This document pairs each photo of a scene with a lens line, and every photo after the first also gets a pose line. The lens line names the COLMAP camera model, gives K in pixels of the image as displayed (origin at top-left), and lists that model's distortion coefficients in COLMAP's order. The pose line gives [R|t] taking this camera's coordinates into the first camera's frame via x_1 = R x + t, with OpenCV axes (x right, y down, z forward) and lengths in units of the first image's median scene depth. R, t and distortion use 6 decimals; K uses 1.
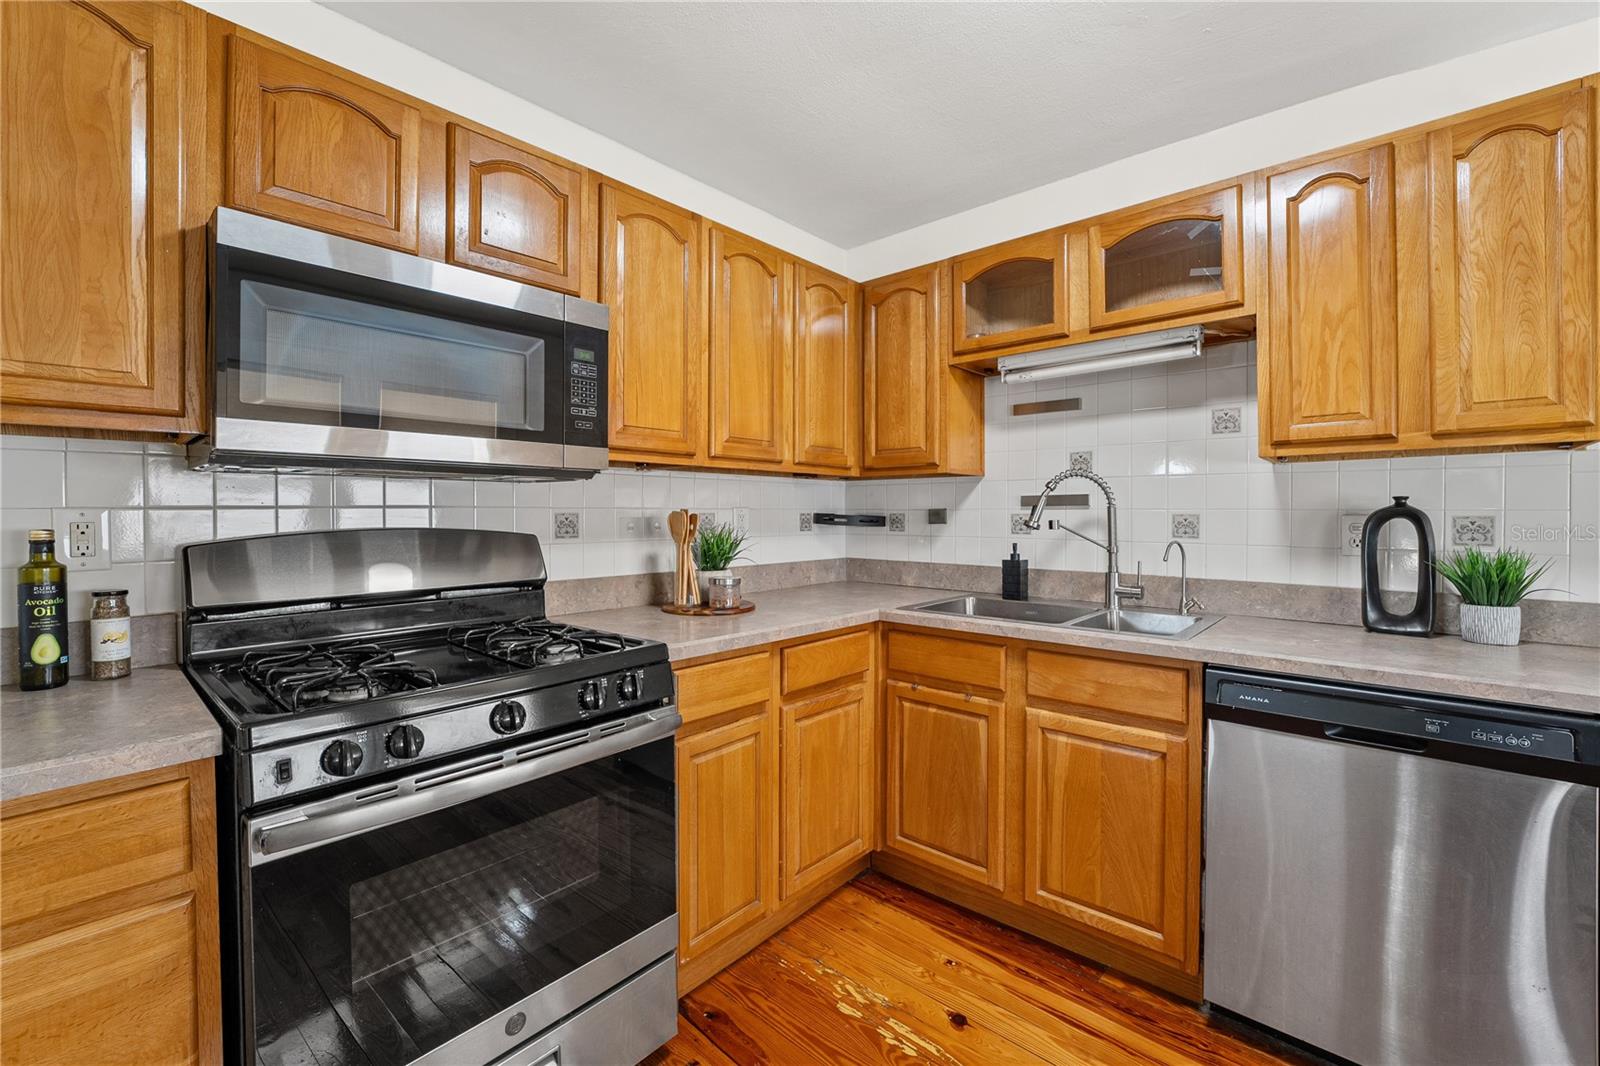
lens RADIAL K [[667.4, 0, 805.7], [0, 667.4, 522.3], [0, 0, 1]] dist [-0.002742, -0.000491]
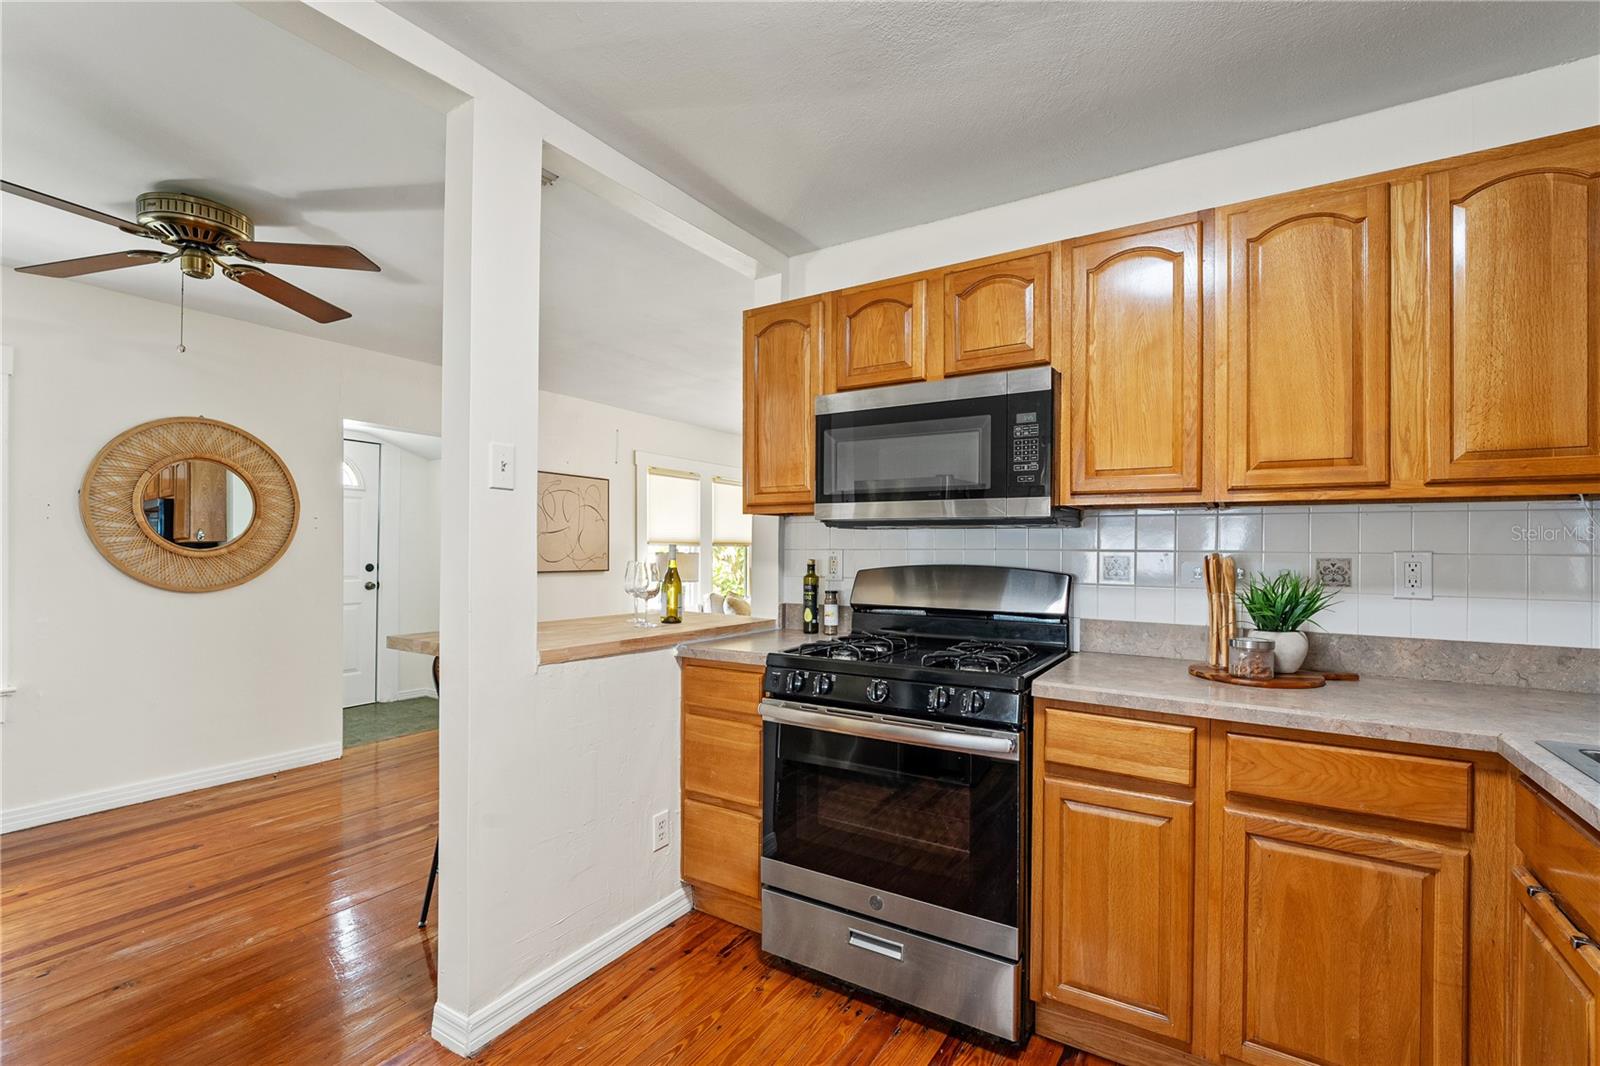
lens RADIAL K [[701.3, 0, 800.8], [0, 701.3, 545.2], [0, 0, 1]] dist [-0.005042, 0.000111]
pose [[0.166926, -0.004459, -0.985959, 0.928017], [-0.024147, 0.999671, -0.008609, -0.013662], [0.985674, 0.025245, 0.166763, 0.491703]]
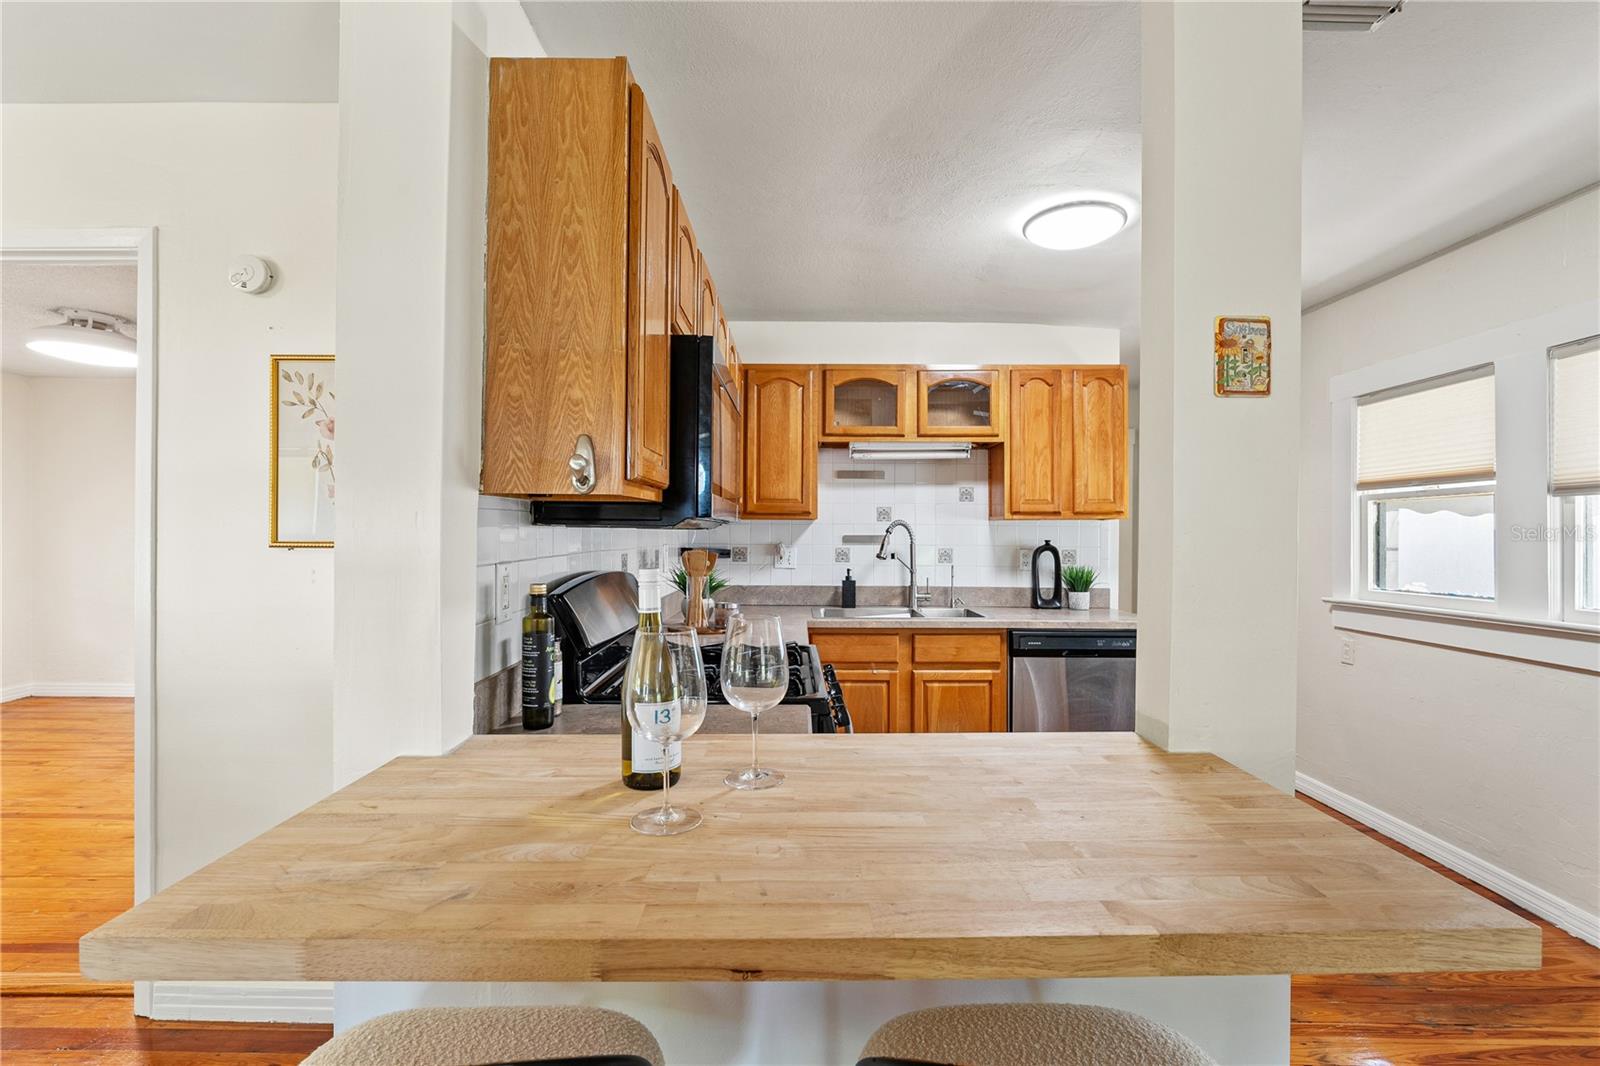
lens RADIAL K [[732.4, 0, 795.6], [0, 732.4, 534.9], [0, 0, 1]] dist [-0.004369, -0.000444]
pose [[0.752372, 0.006421, 0.658708, -1.052825], [0.004268, 0.999884, -0.014622, -0.023663], [-0.658725, 0.013813, 0.752257, -0.146158]]
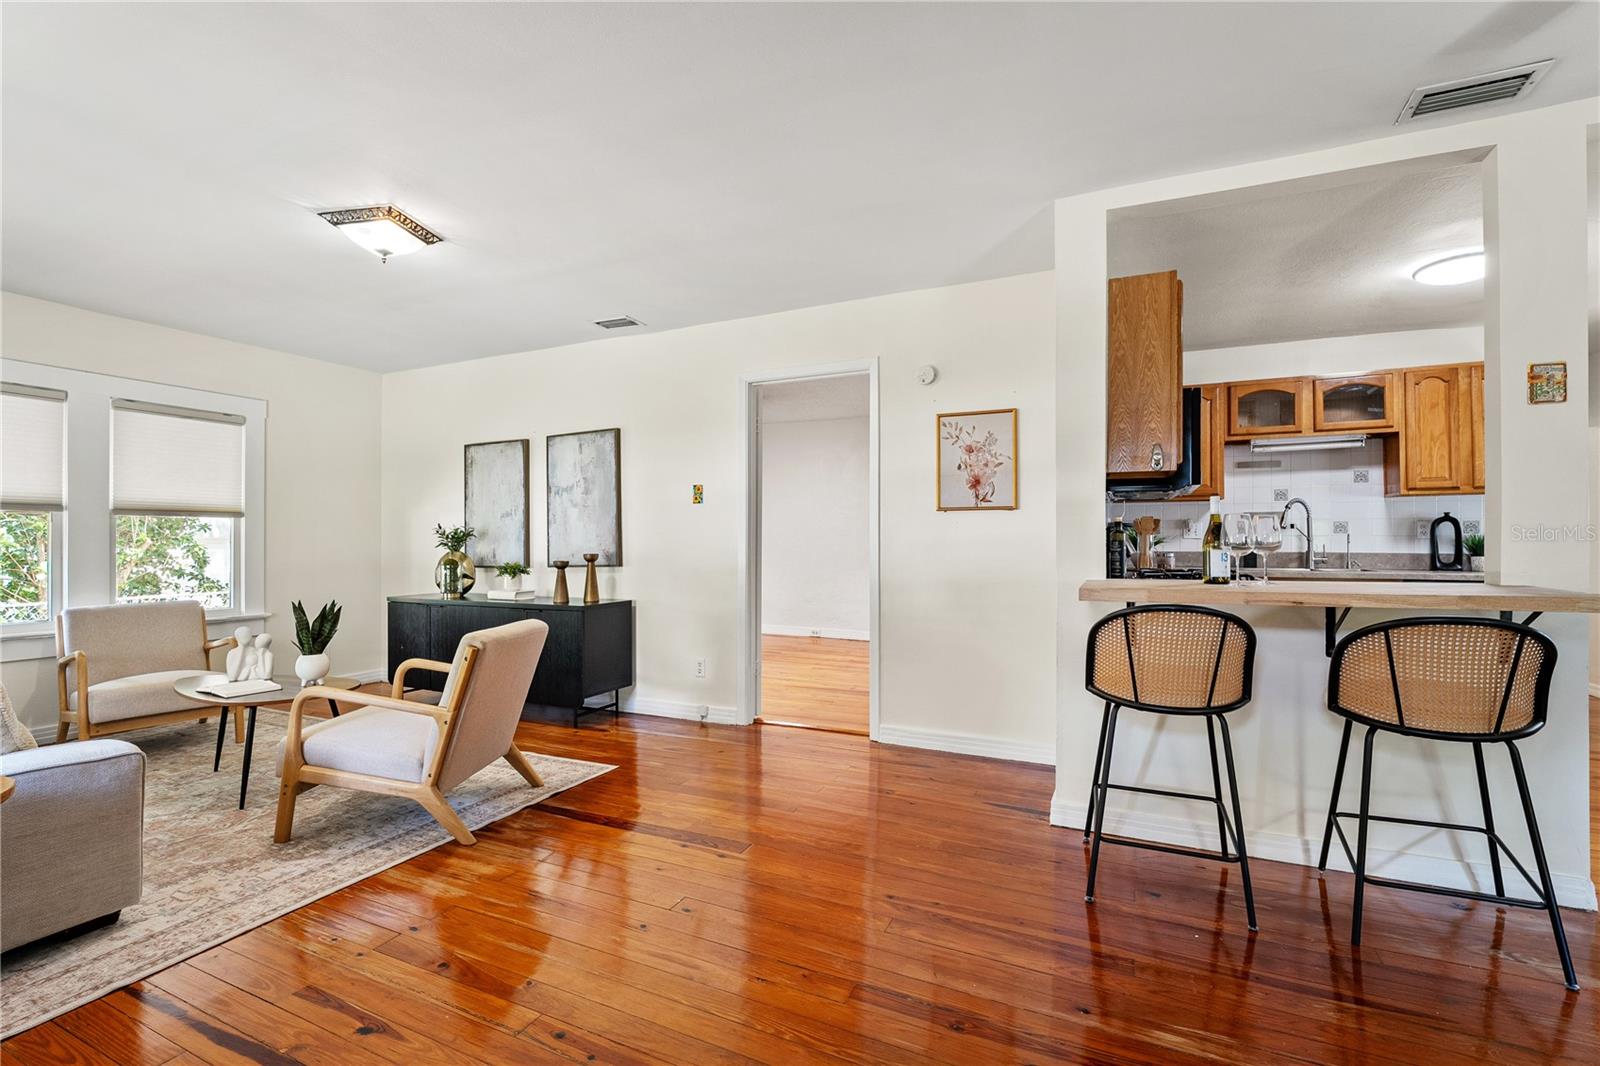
lens RADIAL K [[701.3, 0, 814.5], [0, 701.3, 533.9], [0, 0, 1]] dist [-0.005042, 0.000111]
pose [[0.956876, 0.005435, 0.290447, -1.825951], [0.002360, 0.999646, -0.026483, 0.090797], [-0.290488, 0.026026, 0.956525, -0.658609]]
